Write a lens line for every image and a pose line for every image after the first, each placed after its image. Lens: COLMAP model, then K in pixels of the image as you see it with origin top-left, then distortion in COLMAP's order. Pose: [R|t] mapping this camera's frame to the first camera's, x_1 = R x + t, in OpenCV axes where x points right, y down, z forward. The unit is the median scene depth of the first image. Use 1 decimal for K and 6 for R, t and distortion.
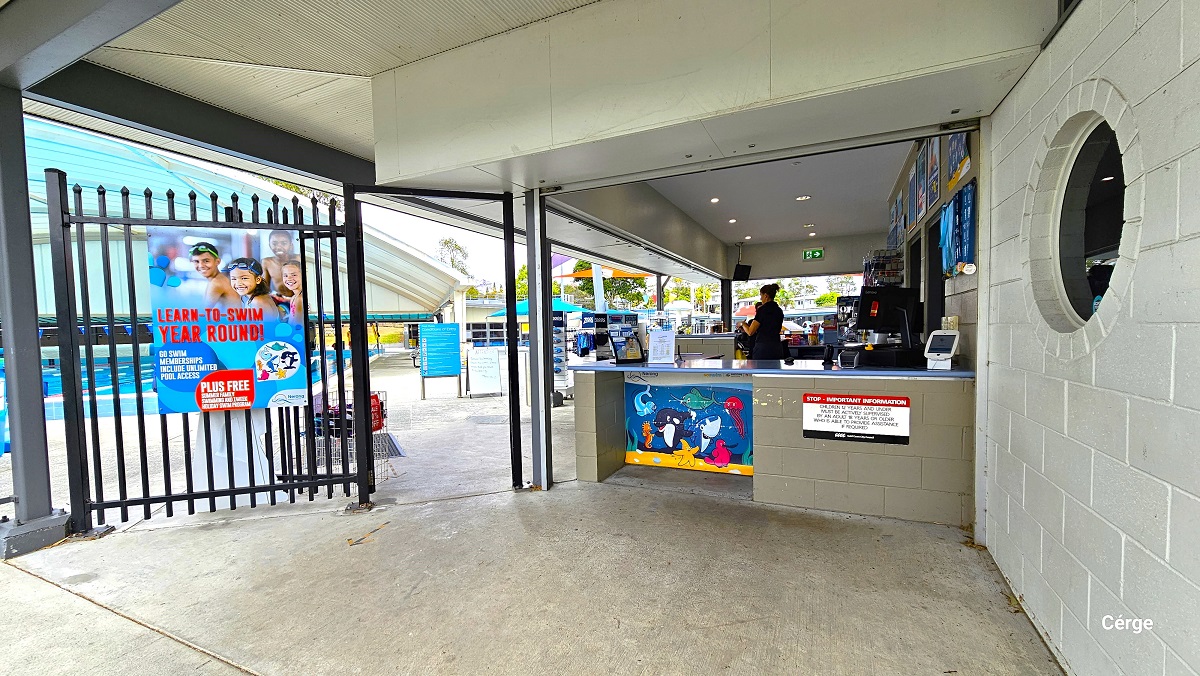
lens RADIAL K [[489.6, 0, 598.5], [0, 489.6, 353.4], [0, 0, 1]] dist [-0.003253, -0.000732]
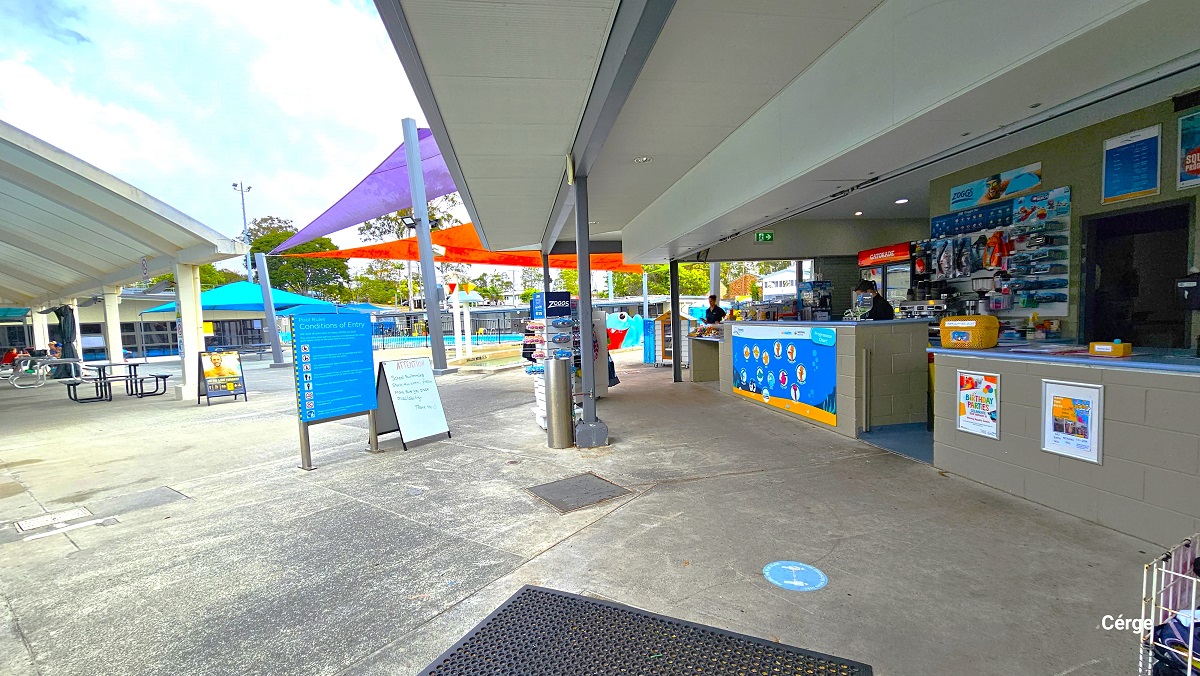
lens RADIAL K [[489.6, 0, 598.5], [0, 489.6, 353.4], [0, 0, 1]] dist [-0.003253, -0.000732]
pose [[0.823330, -0.056193, 0.564775, -0.209419], [0.051193, 0.998383, 0.024706, -0.010214], [-0.565250, 0.008572, 0.824875, 0.229763]]
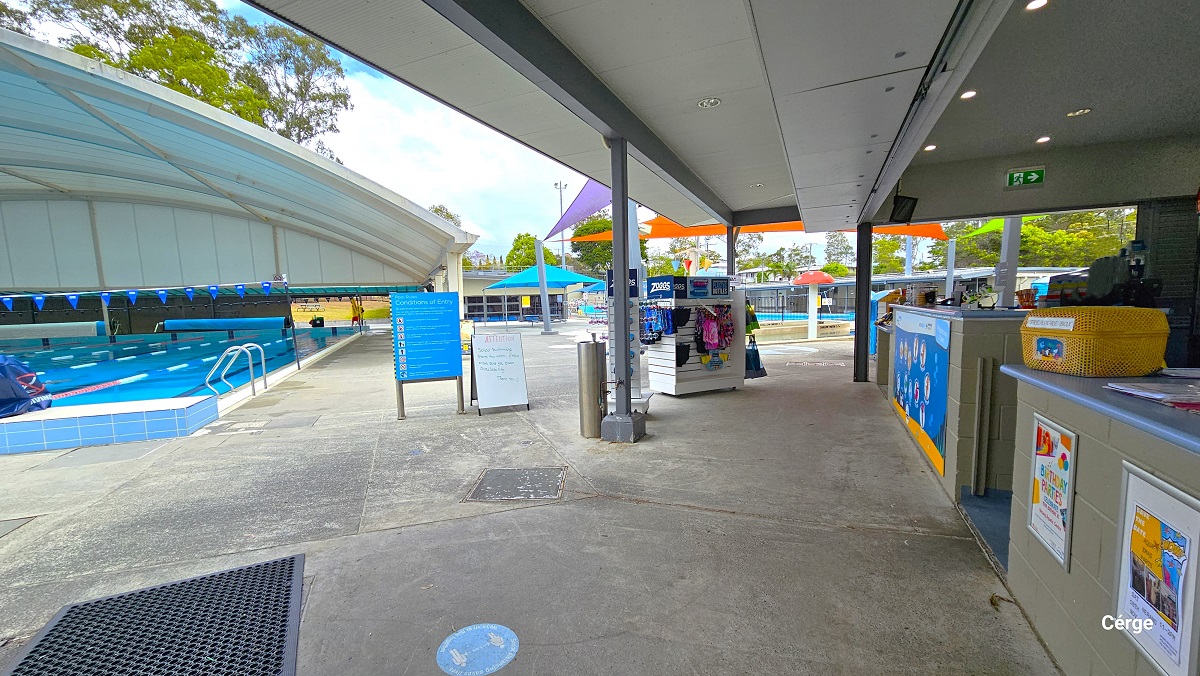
lens RADIAL K [[489.6, 0, 598.5], [0, 489.6, 353.4], [0, 0, 1]] dist [-0.003253, -0.000732]
pose [[0.999905, -0.007785, 0.011382, -0.064275], [0.007154, 0.998488, 0.054505, -0.009602], [-0.011789, -0.054418, 0.998449, 0.212147]]
